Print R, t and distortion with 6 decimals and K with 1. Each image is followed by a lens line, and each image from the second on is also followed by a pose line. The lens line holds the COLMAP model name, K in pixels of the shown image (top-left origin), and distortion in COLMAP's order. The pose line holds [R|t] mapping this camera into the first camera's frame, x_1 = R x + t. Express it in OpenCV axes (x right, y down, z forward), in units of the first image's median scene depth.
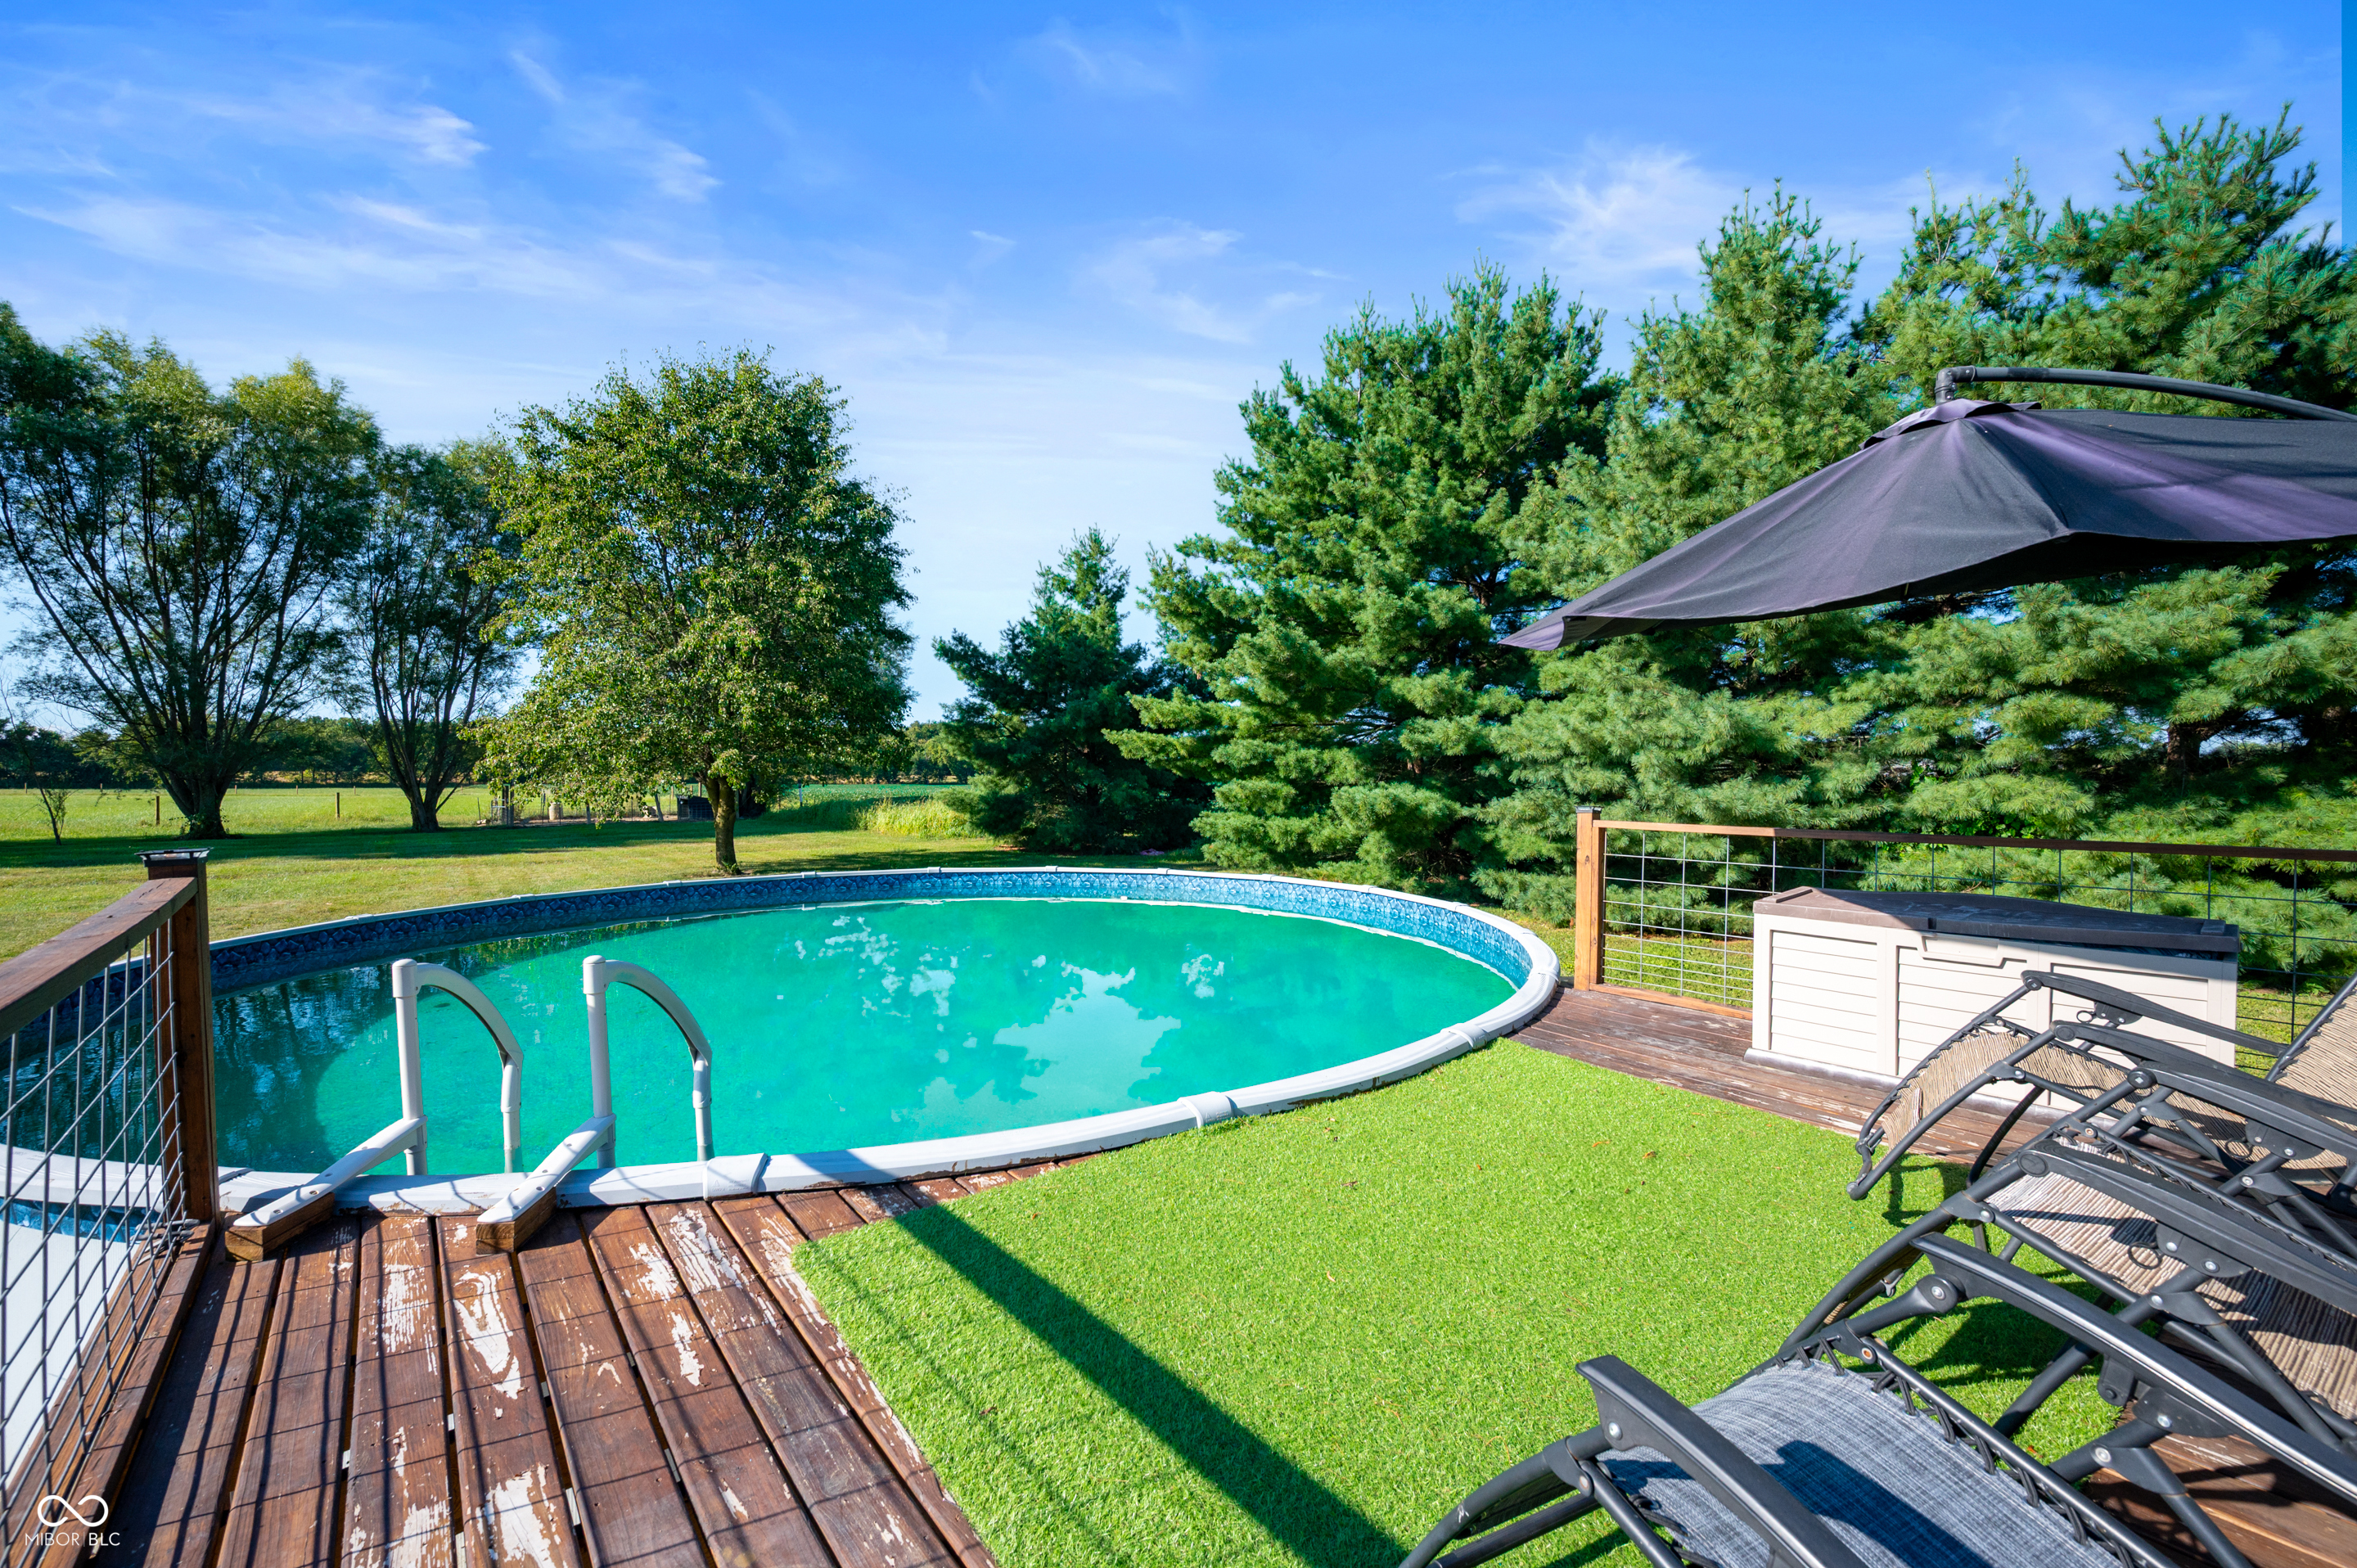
lens RADIAL K [[1029.4, 0, 1177.4], [0, 1029.4, 783.3], [0, 0, 1]] dist [0.001996, 0.000187]
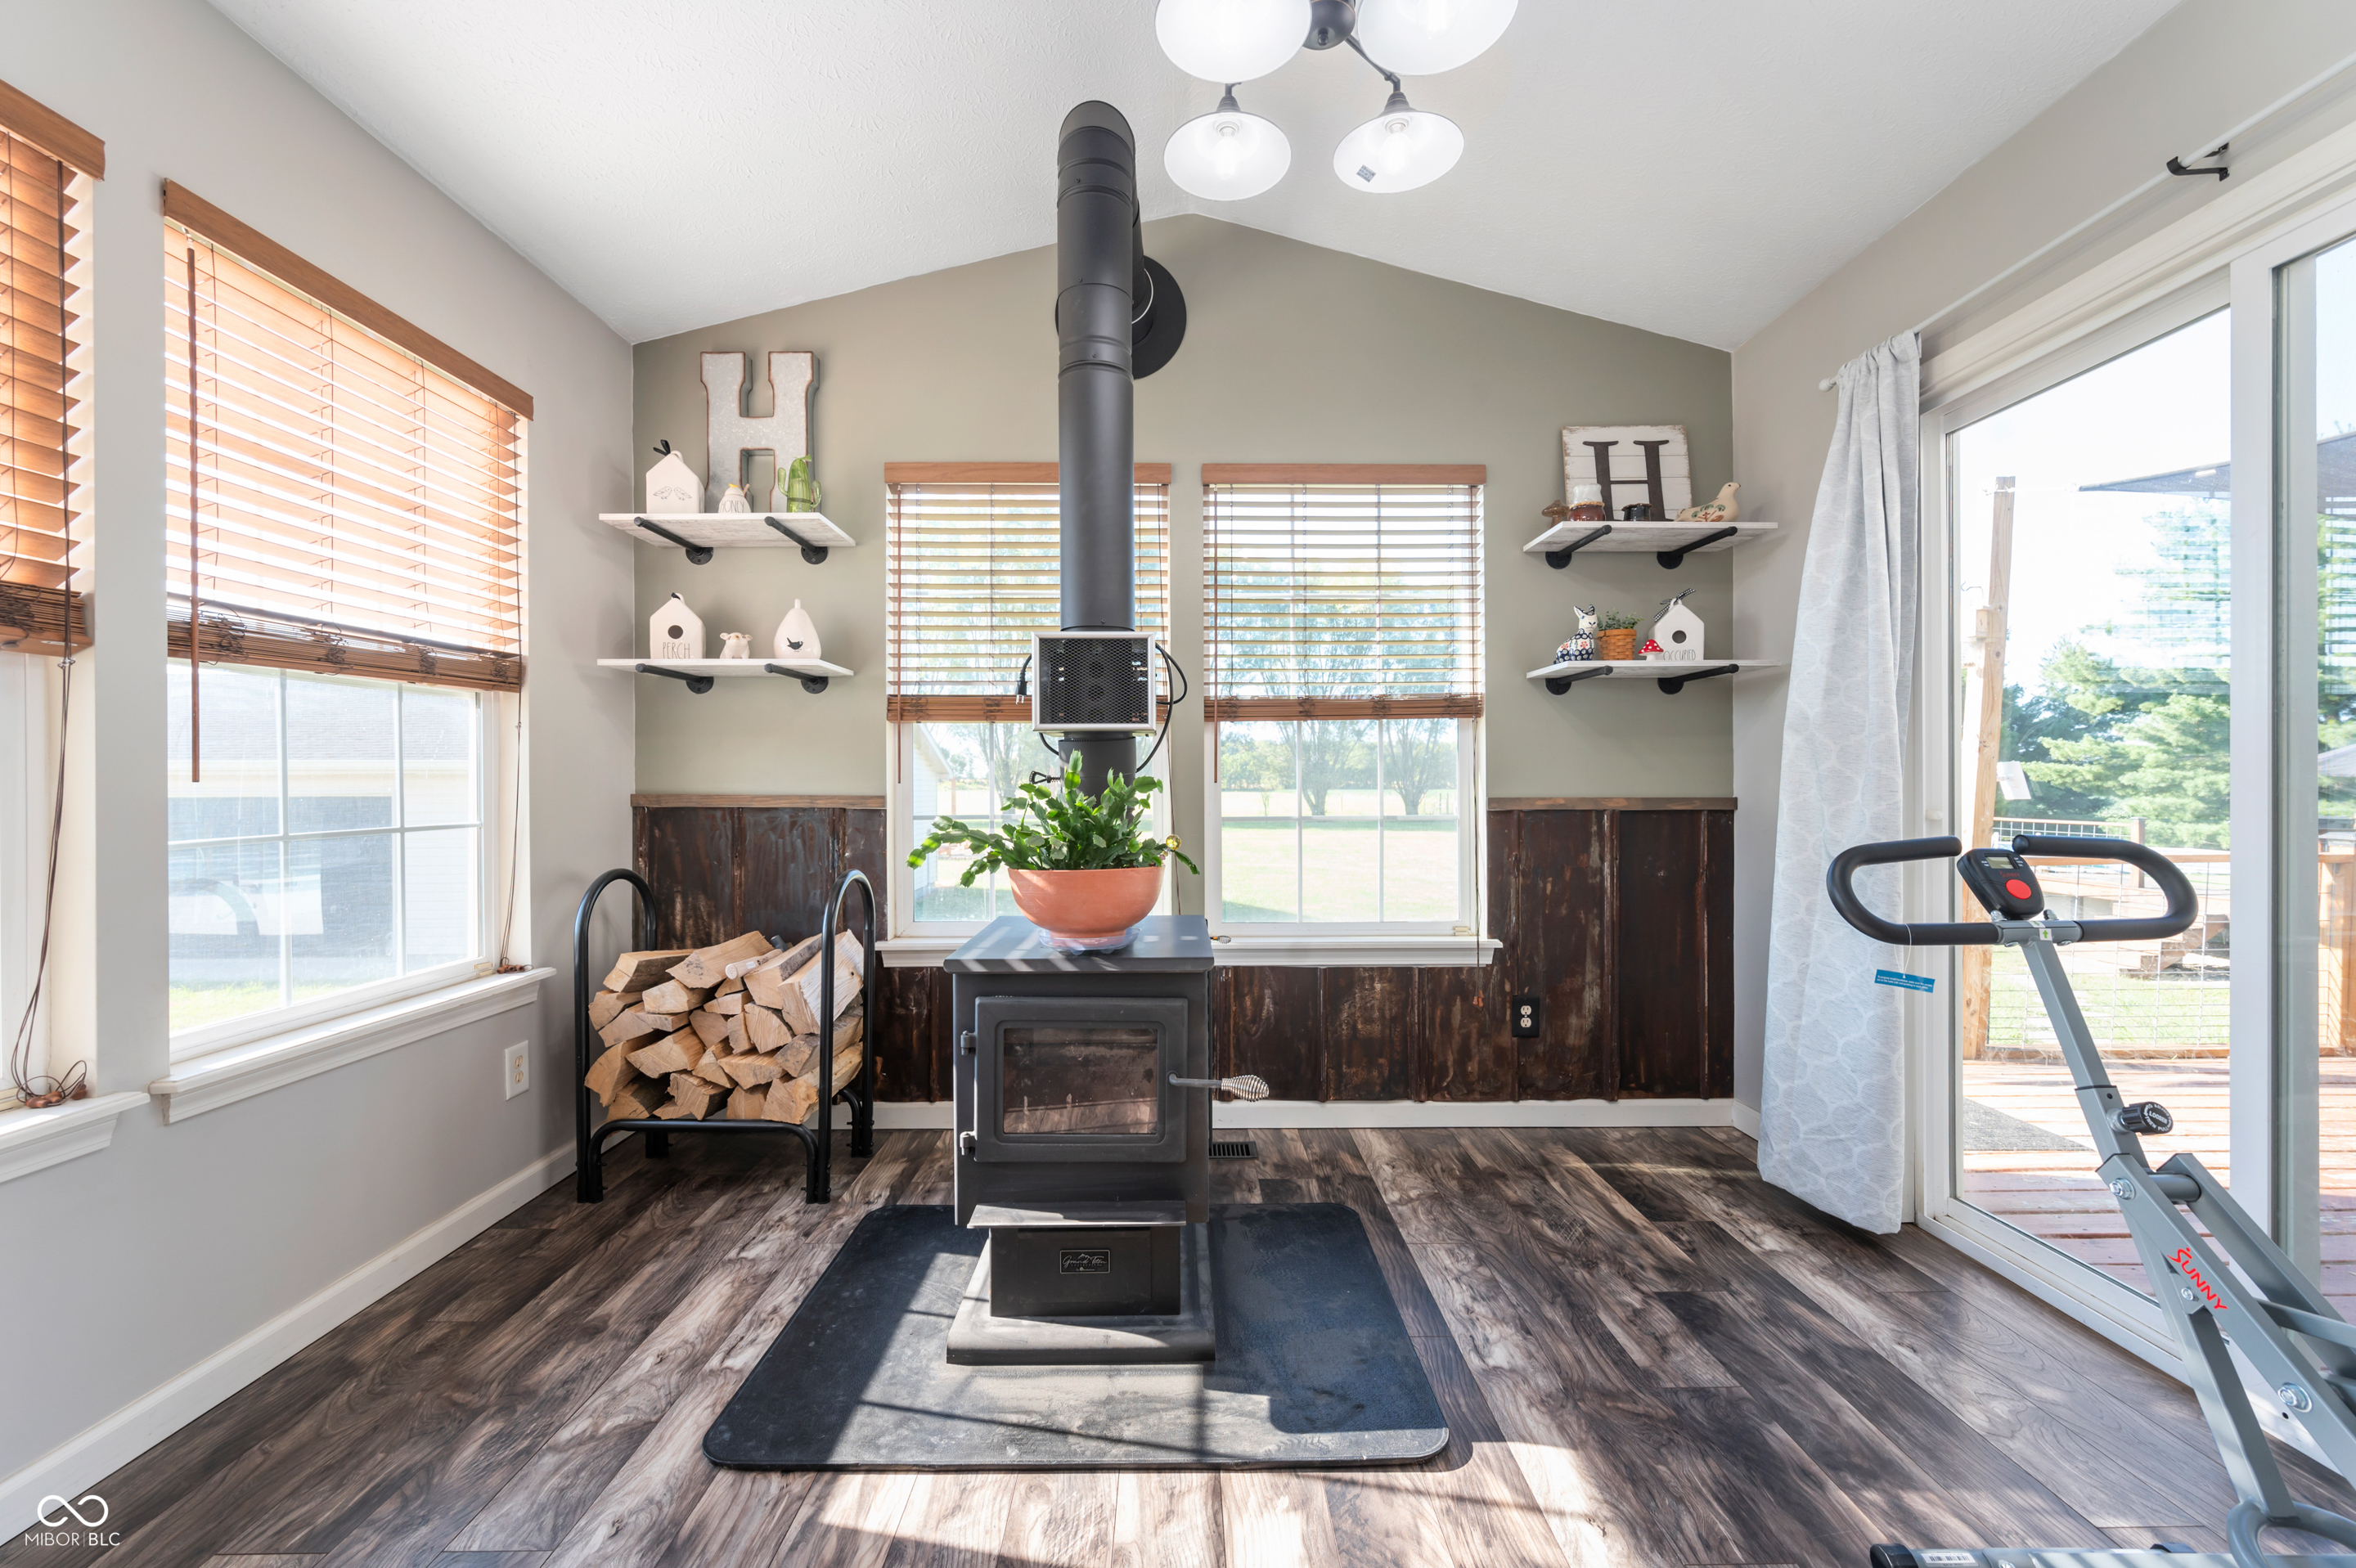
lens RADIAL K [[929.1, 0, 1184.5], [0, 929.1, 776.5], [0, 0, 1]] dist [-0.001260, -0.000067]
pose [[0.759474, -0.002638, -0.650532, -0.115694], [-0.003903, 0.999955, -0.008611, -0.015072], [0.650526, 0.009078, 0.759430, -0.842350]]
